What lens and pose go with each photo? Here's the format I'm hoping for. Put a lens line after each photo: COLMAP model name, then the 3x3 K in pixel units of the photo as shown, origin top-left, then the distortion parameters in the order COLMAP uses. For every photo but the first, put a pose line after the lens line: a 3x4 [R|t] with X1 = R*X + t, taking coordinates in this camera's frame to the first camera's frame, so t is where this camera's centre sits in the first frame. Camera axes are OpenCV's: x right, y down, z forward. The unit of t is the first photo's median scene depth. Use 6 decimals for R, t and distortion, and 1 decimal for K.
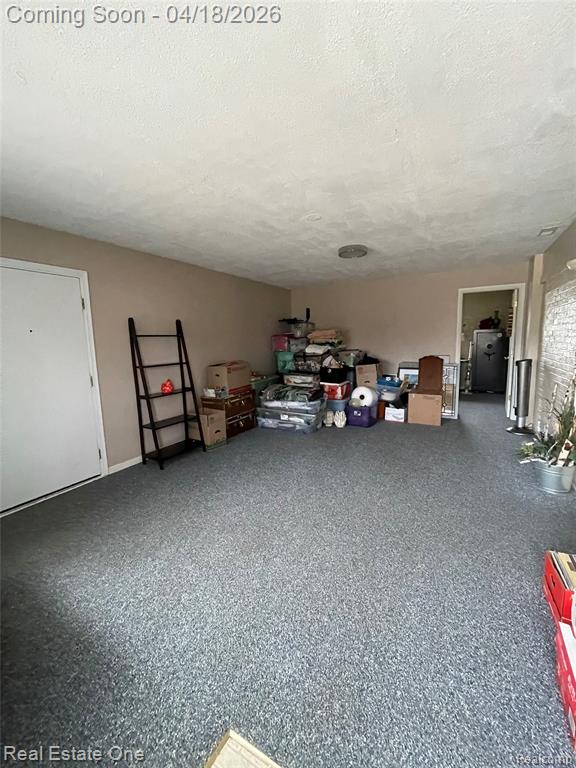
lens RADIAL K [[309.4, 0, 290.2], [0, 309.4, 381.7], [0, 0, 1]] dist [-0.012011, -0.000027]
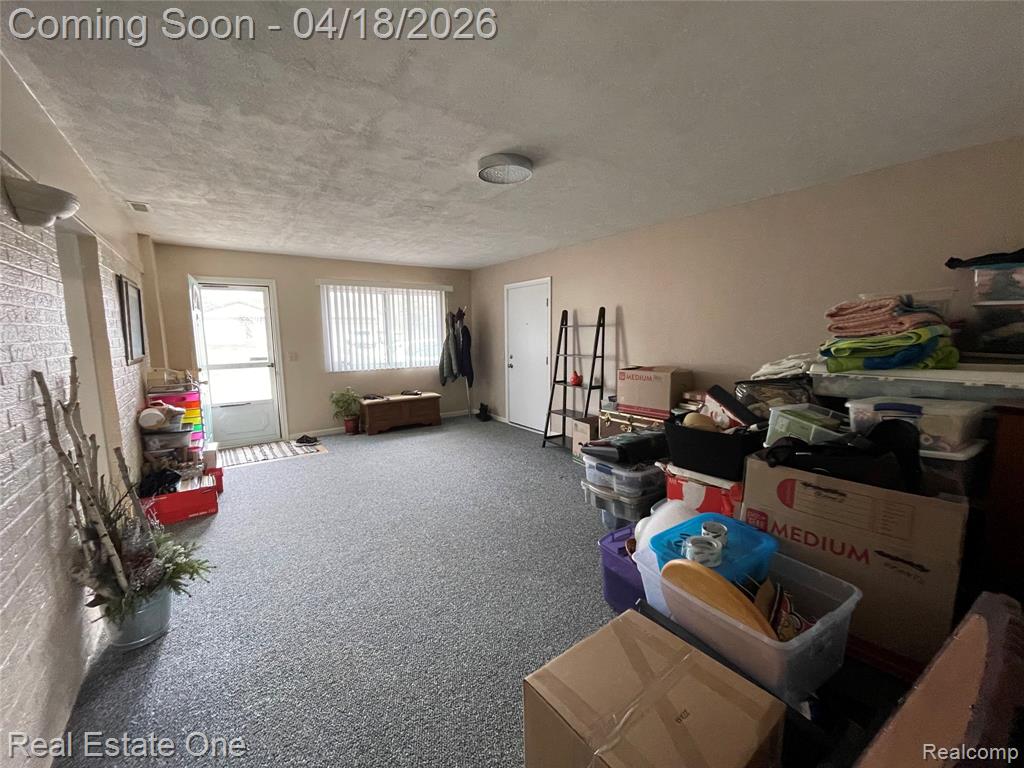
lens RADIAL K [[412.5, 0, 508.1], [0, 412.5, 385.8], [0, 0, 1]] dist [-0.012011, -0.000027]
pose [[-0.417606, 0.116866, -0.901081, 0.893662], [-0.114586, 0.977003, 0.179818, -0.173429], [0.901374, 0.178344, -0.394612, 1.364607]]
